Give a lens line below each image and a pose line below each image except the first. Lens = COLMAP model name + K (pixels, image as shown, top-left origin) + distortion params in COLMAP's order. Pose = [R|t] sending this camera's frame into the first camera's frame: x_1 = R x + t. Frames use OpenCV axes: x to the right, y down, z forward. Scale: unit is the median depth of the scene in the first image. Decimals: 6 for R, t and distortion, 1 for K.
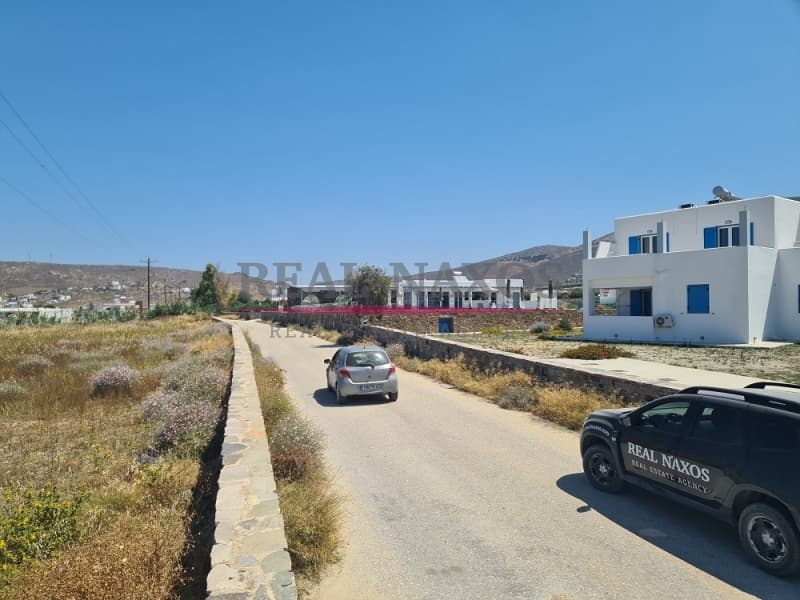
lens RADIAL K [[592.4, 0, 394.6], [0, 592.4, 296.2], [0, 0, 1]] dist [0.082293, -0.069270]
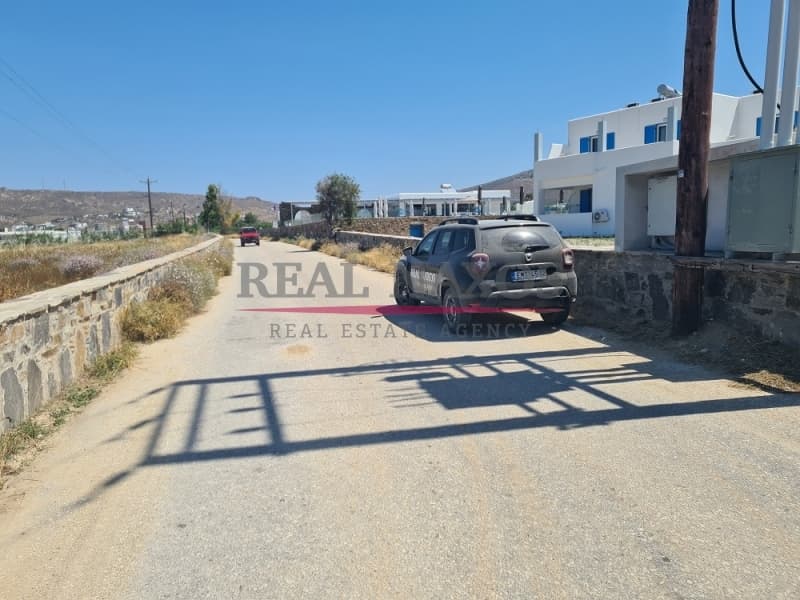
lens RADIAL K [[592.4, 0, 394.6], [0, 592.4, 296.2], [0, 0, 1]] dist [0.082293, -0.069270]
pose [[0.999452, -0.018934, -0.027157, 0.097901], [0.022319, 0.991224, 0.130296, 0.032933], [0.024451, -0.130830, 0.991103, -0.085181]]
